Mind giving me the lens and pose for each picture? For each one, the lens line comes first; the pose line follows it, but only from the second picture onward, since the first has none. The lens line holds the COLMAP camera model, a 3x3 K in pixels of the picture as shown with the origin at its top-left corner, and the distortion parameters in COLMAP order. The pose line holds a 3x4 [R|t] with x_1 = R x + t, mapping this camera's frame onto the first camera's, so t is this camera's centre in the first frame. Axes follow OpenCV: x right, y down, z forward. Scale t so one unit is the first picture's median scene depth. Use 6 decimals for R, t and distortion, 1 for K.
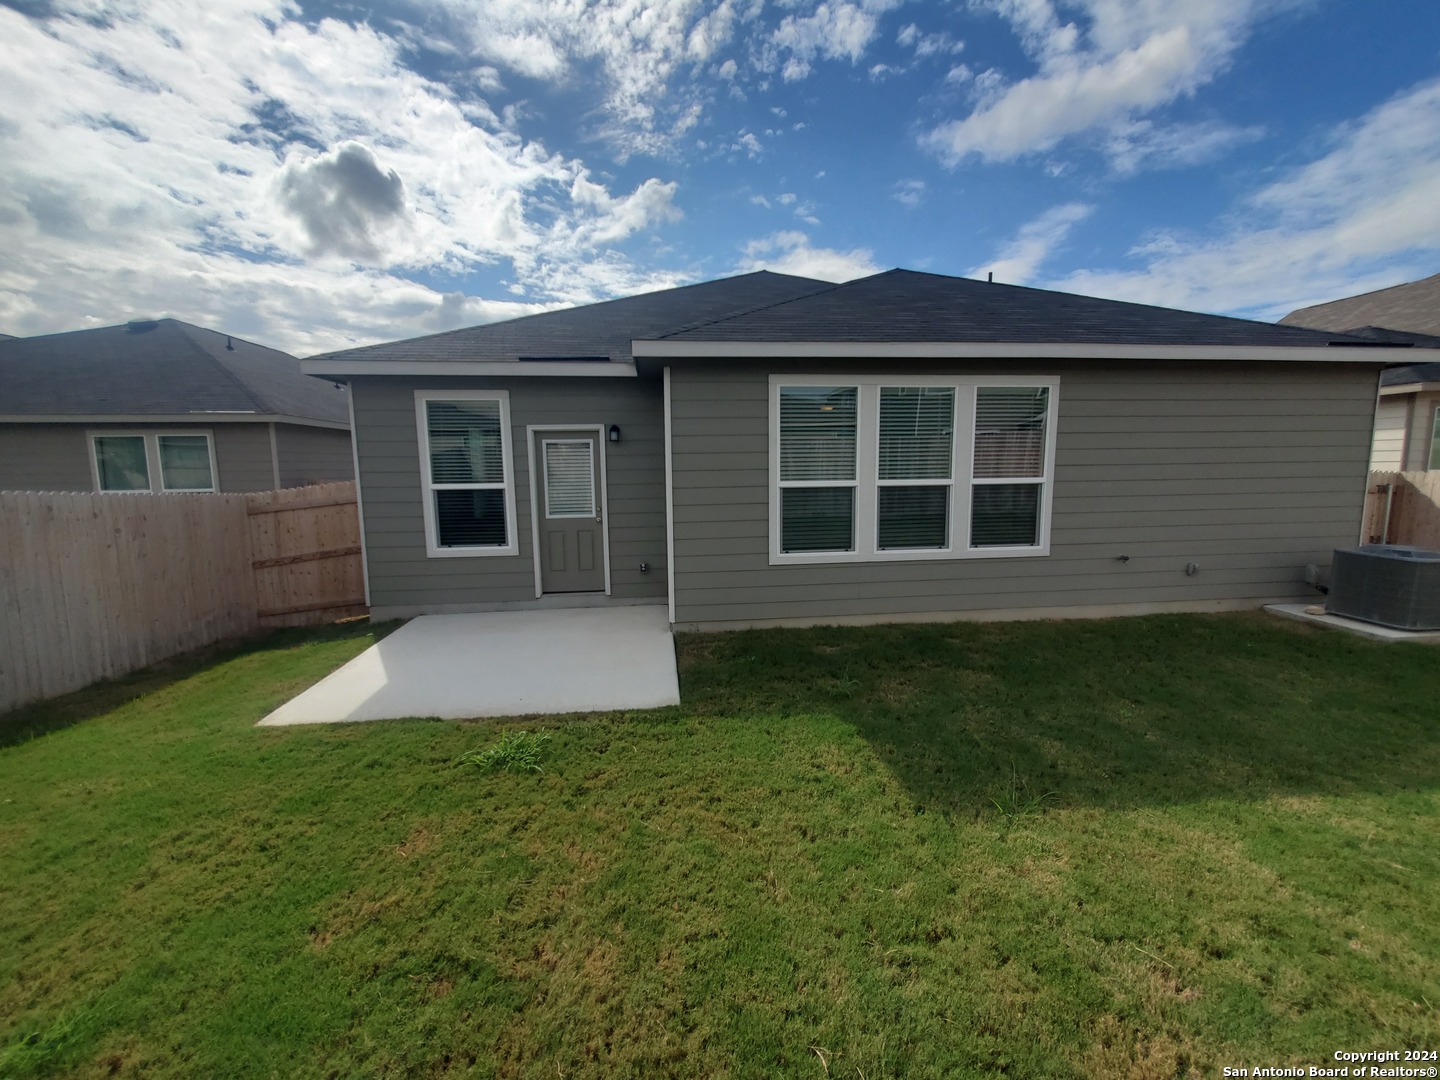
lens RADIAL K [[568.2, 0, 722.5], [0, 568.2, 541.0], [0, 0, 1]] dist [0.001281, -0.000080]
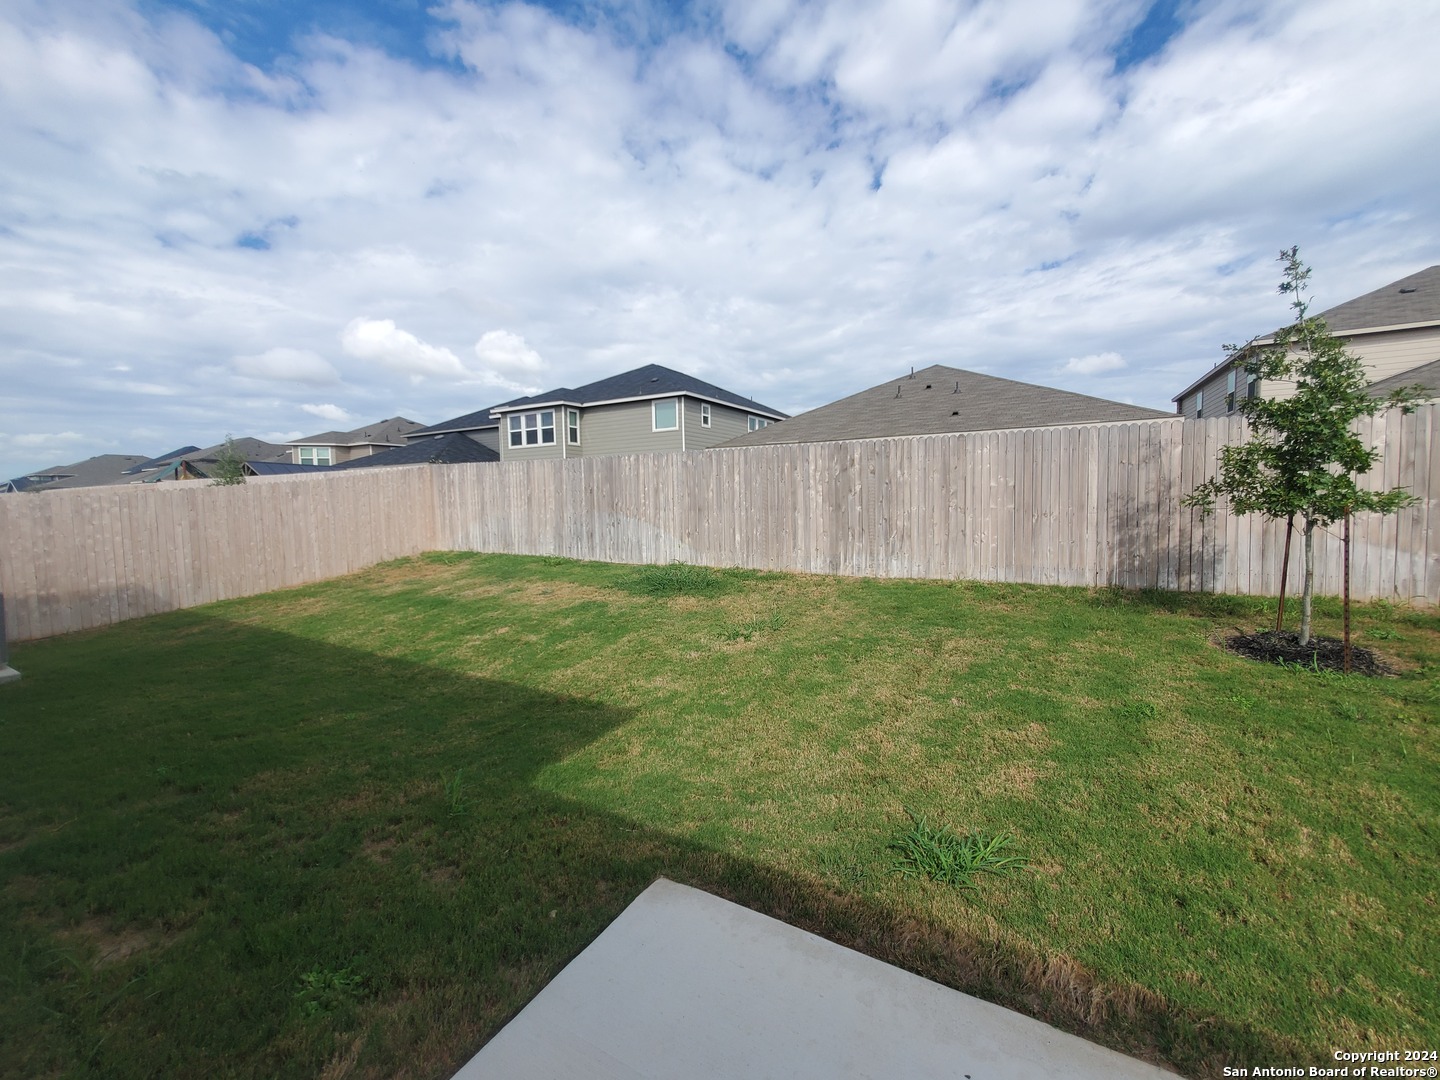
lens RADIAL K [[568.2, 0, 723.6], [0, 568.2, 530.3], [0, 0, 1]] dist [0.001281, -0.000080]
pose [[-0.803735, -0.008585, 0.594926, -0.286270], [0.104880, 0.982195, 0.155865, -0.075776], [-0.585671, 0.187670, -0.788523, 0.843453]]
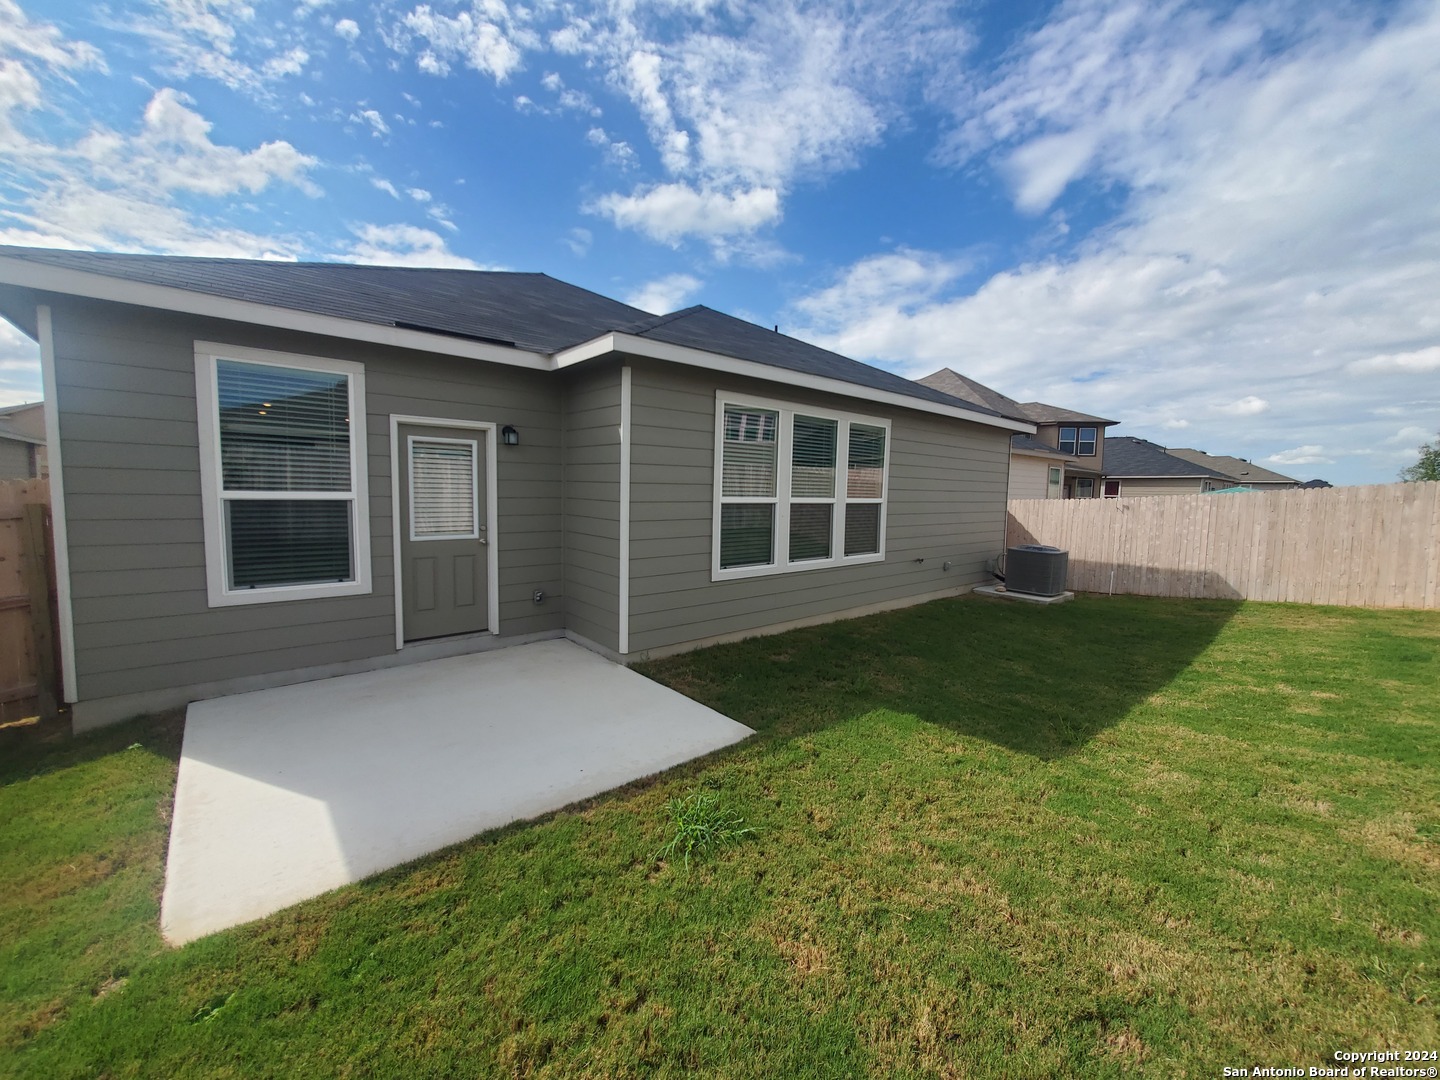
lens RADIAL K [[568.2, 0, 721.9], [0, 568.2, 532.3], [0, 0, 1]] dist [0.001281, -0.000080]
pose [[0.821290, -0.014416, 0.570329, -0.411943], [0.046407, 0.998056, -0.041601, -0.000712], [-0.568620, 0.060633, 0.820362, 0.159785]]
